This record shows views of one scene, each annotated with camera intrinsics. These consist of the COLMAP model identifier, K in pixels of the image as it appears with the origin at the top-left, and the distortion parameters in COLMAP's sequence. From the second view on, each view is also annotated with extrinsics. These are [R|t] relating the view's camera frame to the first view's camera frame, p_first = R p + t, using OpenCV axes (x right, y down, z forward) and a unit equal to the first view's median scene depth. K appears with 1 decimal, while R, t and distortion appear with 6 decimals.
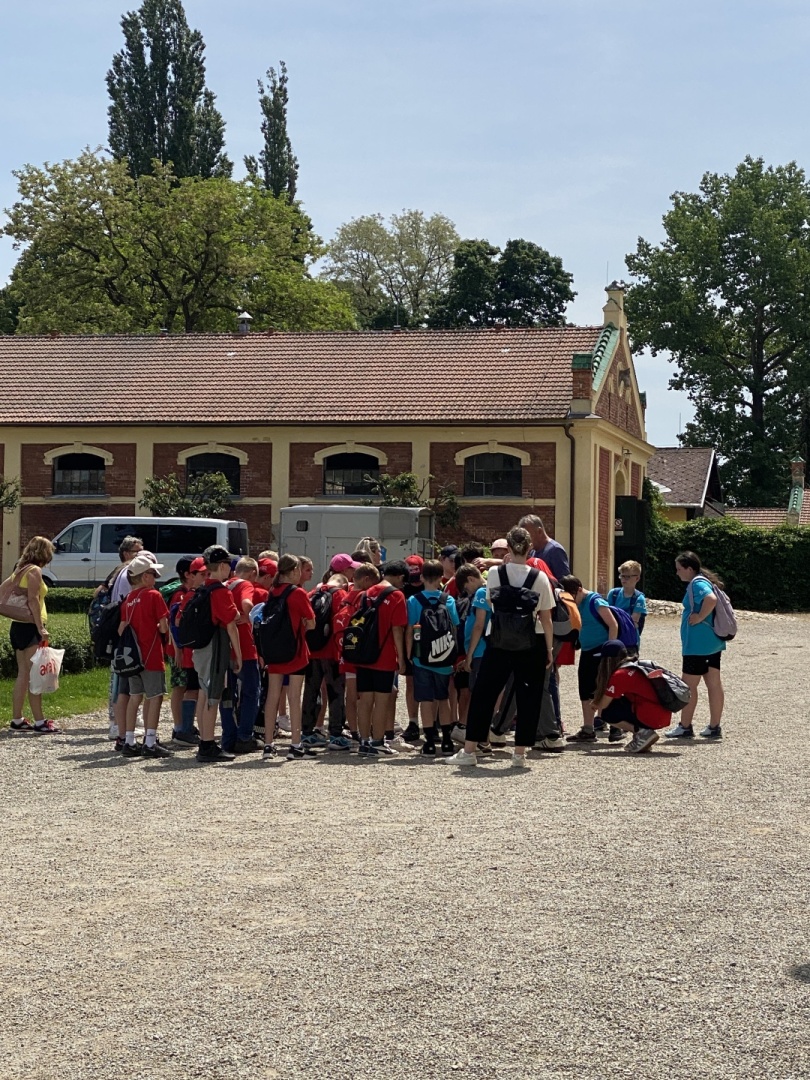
lens RADIAL K [[2295.7, 0, 403.9], [0, 2295.7, 540.6], [0, 0, 1]] dist [0.230805, 0.000000]
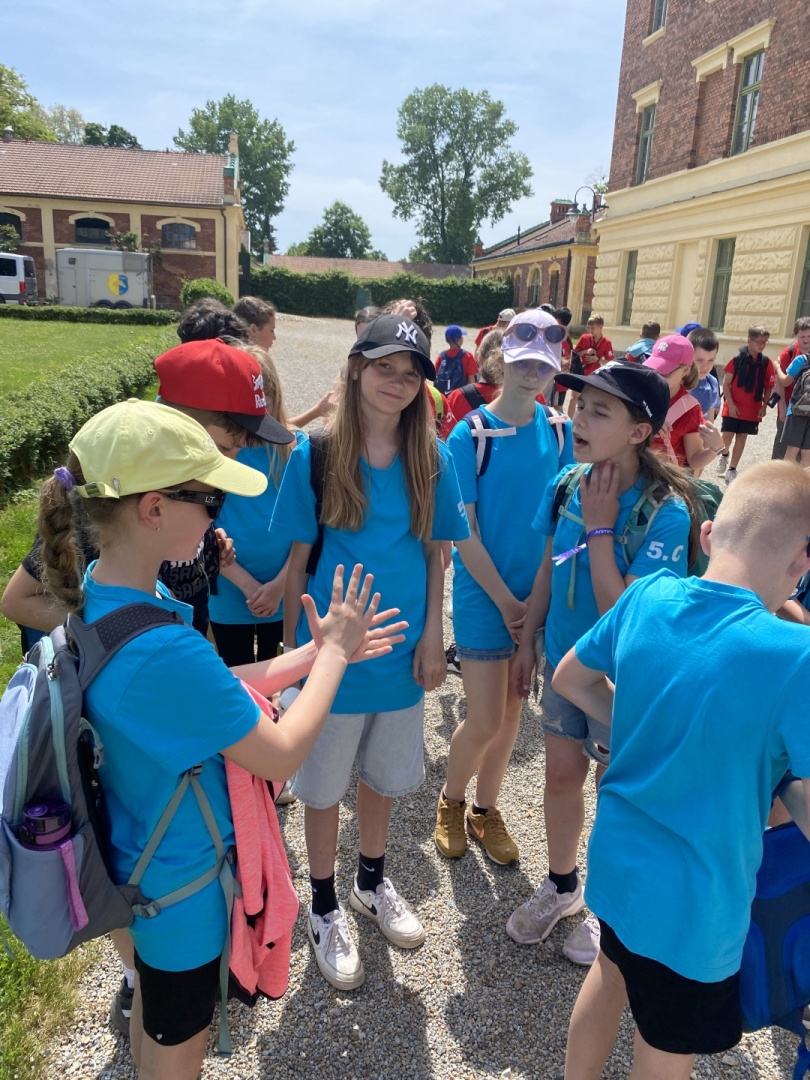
lens RADIAL K [[838.0, 0, 410.1], [0, 838.0, 532.4], [0, 0, 1]] dist [0.004105, -0.000710]
pose [[0.922724, -0.074828, 0.378128, -0.057817], [-0.038779, 0.957979, 0.284206, -0.000349], [-0.383505, -0.276907, 0.881049, 0.289869]]
